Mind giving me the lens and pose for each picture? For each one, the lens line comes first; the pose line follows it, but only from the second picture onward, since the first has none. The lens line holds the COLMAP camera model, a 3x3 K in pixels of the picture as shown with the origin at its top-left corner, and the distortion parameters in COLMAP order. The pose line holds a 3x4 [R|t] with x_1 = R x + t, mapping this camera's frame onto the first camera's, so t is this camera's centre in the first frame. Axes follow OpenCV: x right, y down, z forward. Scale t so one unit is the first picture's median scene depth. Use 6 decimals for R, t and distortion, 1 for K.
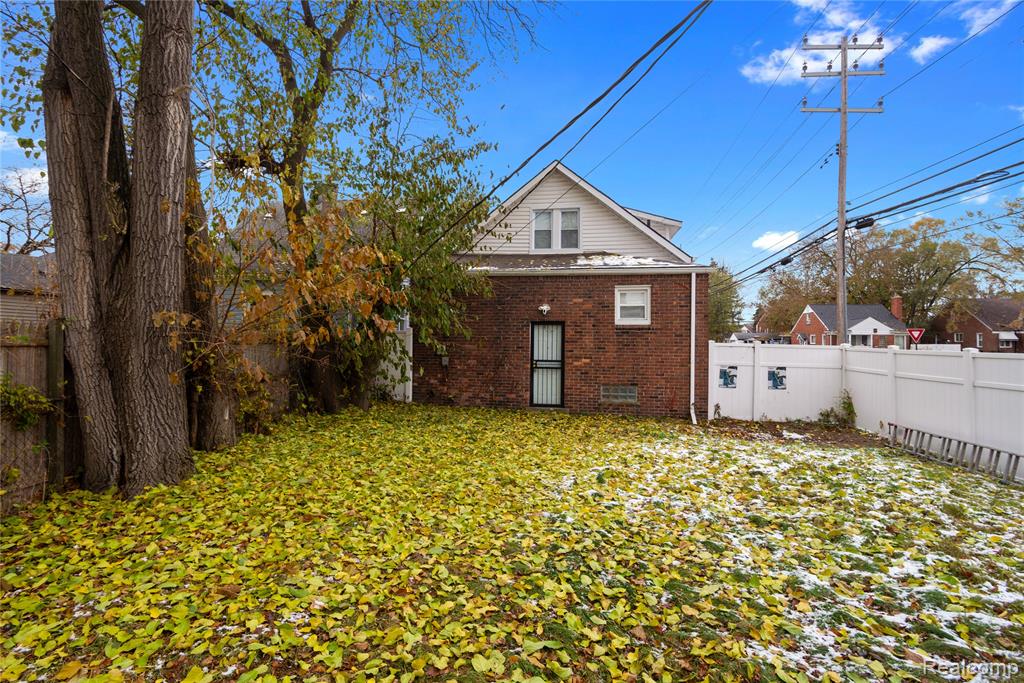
lens RADIAL K [[523.9, 0, 512.1], [0, 523.9, 339.7], [0, 0, 1]] dist [-0.017951, -0.002924]
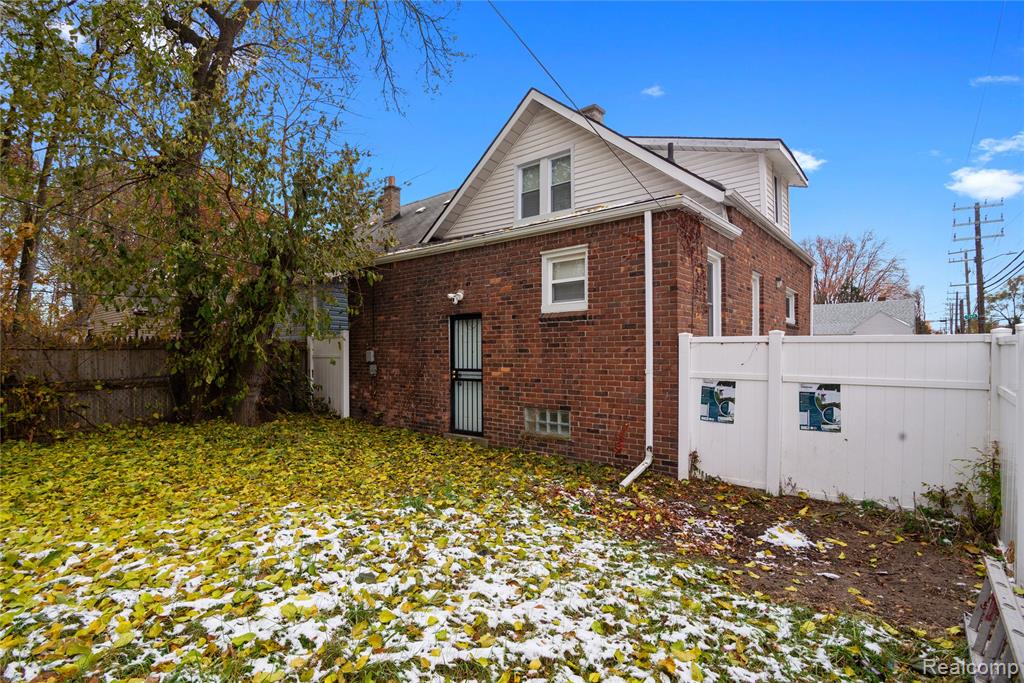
lens RADIAL K [[523.9, 0, 511.6], [0, 523.9, 346.9], [0, 0, 1]] dist [-0.017951, -0.002924]
pose [[0.849267, -0.021373, -0.527530, 0.503943], [0.019984, 0.999766, -0.008335, 0.016746], [0.527585, -0.003464, 0.849495, 0.437718]]
